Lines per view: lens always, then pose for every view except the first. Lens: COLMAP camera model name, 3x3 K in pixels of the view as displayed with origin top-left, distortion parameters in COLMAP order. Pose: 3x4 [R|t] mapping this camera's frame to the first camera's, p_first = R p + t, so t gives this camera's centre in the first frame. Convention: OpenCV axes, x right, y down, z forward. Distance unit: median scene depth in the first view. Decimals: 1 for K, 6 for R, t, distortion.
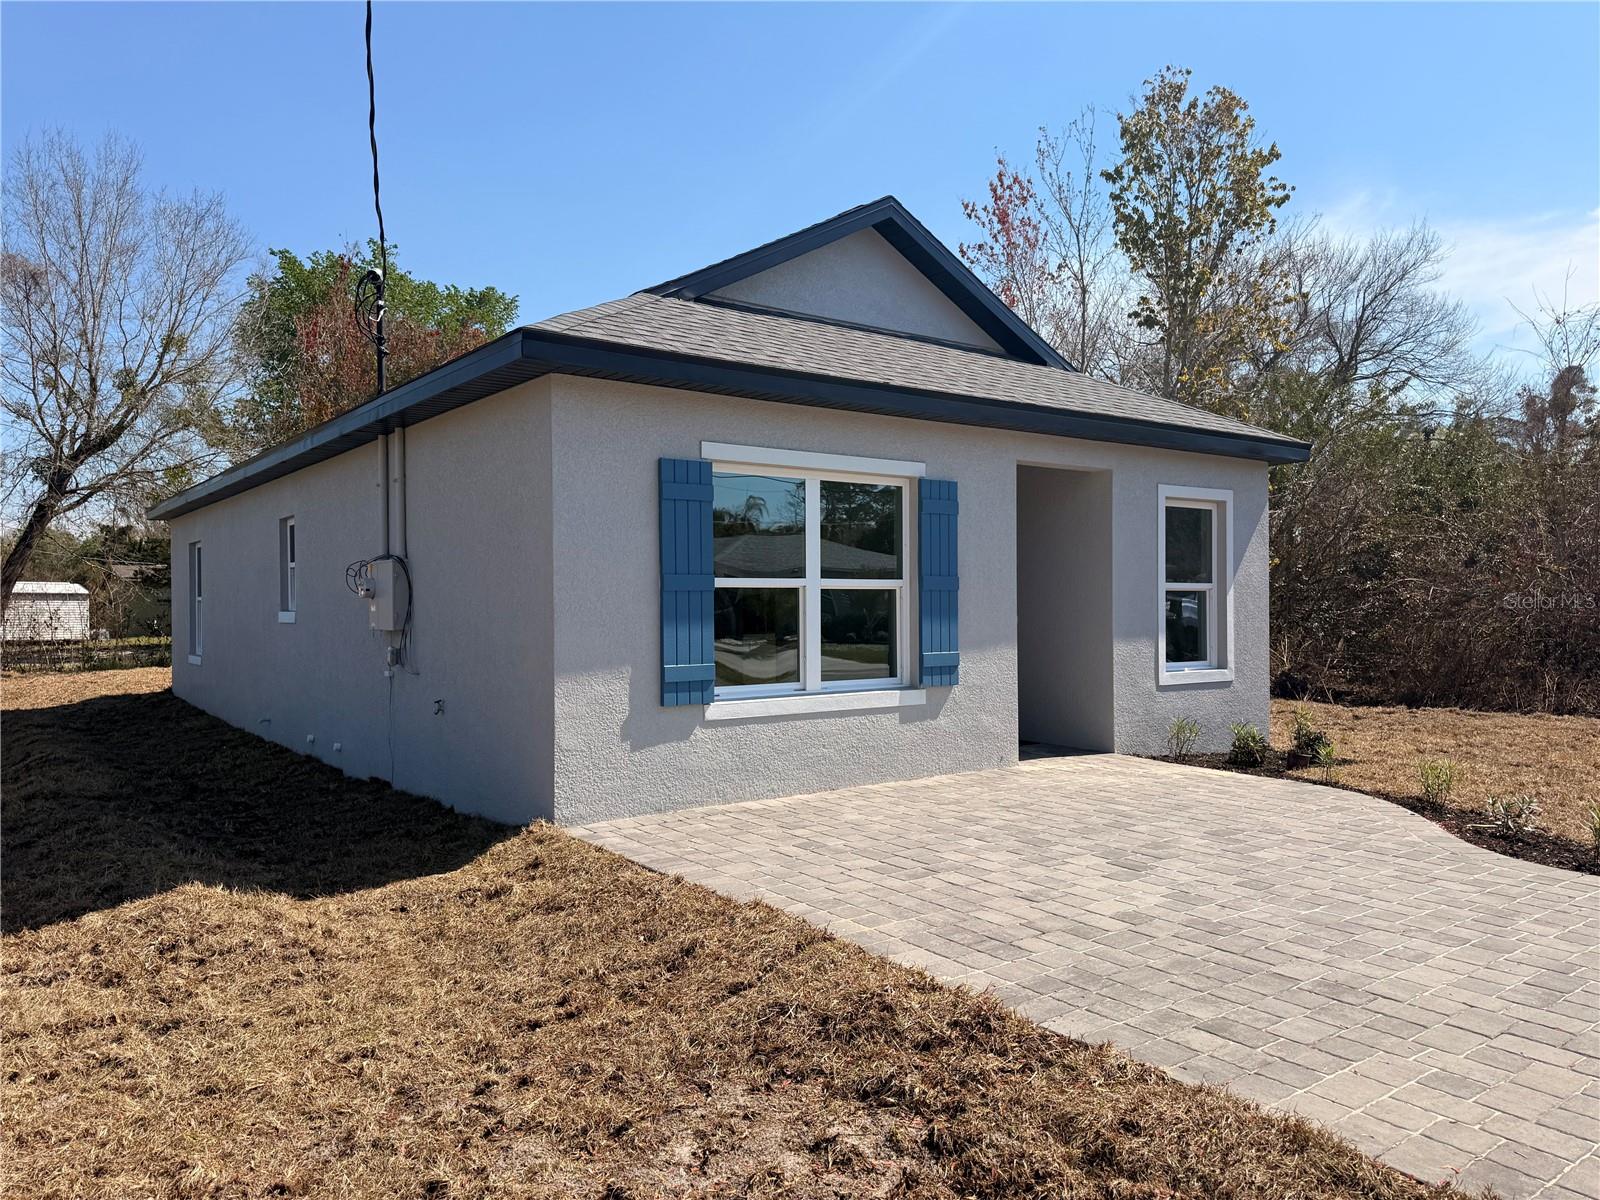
lens RADIAL K [[1153.4, 0, 800.0], [0, 1153.4, 600.0], [0, 0, 1]] dist [0.042892, 0.000506]
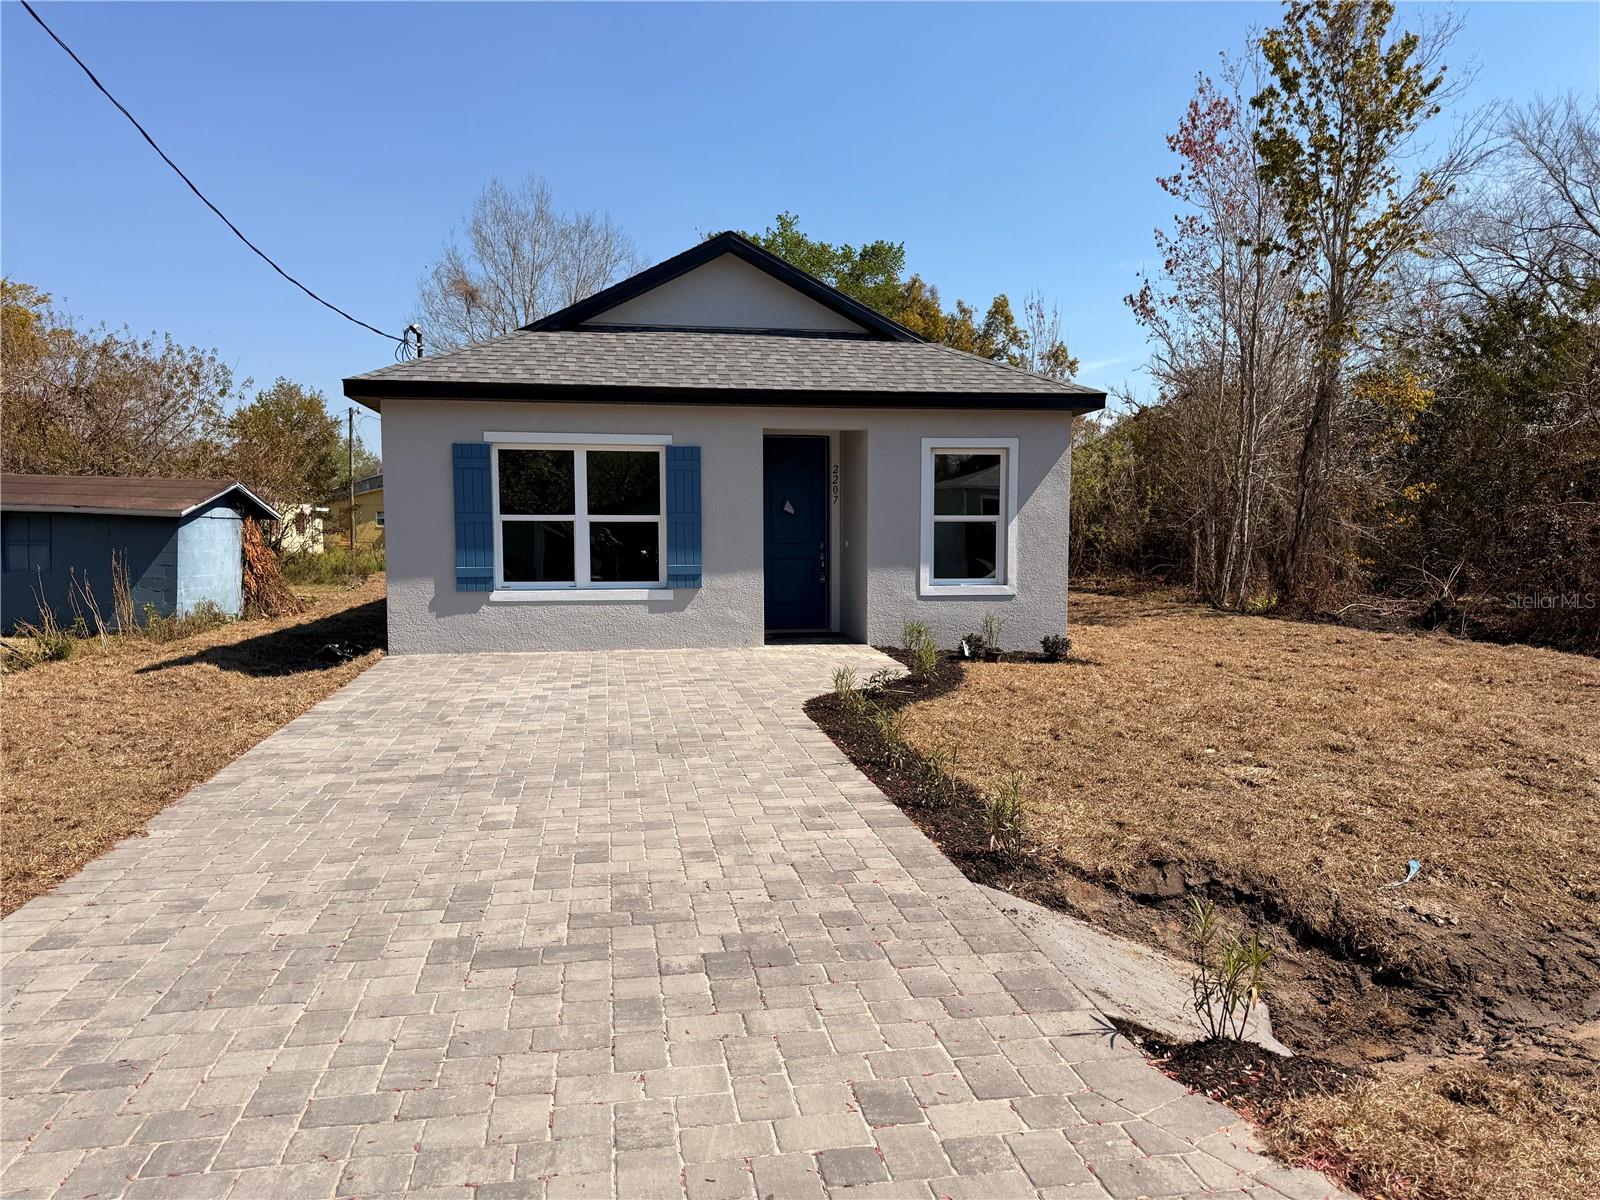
lens RADIAL K [[1153.4, 0, 800.0], [0, 1153.4, 600.0], [0, 0, 1]] dist [0.042892, 0.000506]
pose [[0.898273, 0.032528, -0.438233, 0.889272], [-0.002544, 0.997625, 0.068833, -0.011152], [0.439431, -0.060716, 0.896222, -0.249243]]
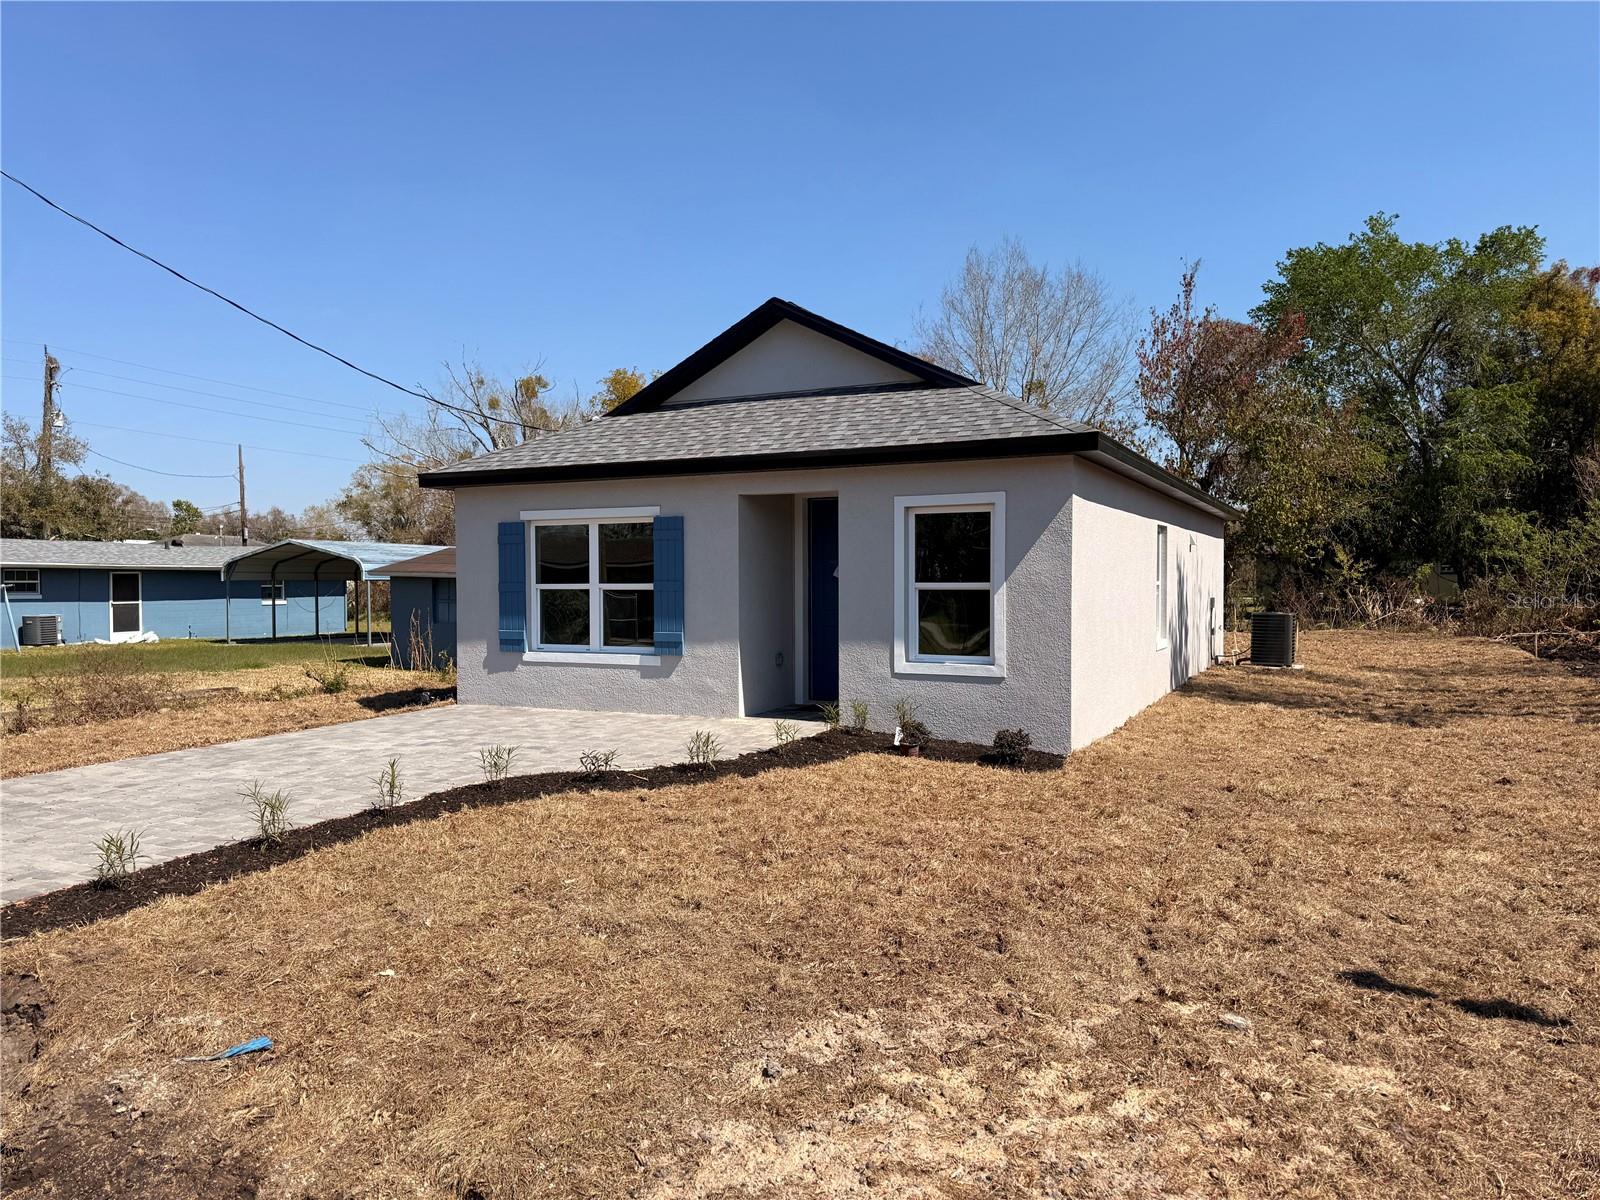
lens RADIAL K [[1185.1, 0, 800.0], [0, 1185.1, 600.0], [0, 0, 1]] dist [-0.000087, -0.001040]
pose [[0.450673, 0.018464, -0.892498, 1.552281], [0.005307, 0.999713, 0.023362, -0.031162], [0.892673, -0.015266, 0.450445, 0.458950]]
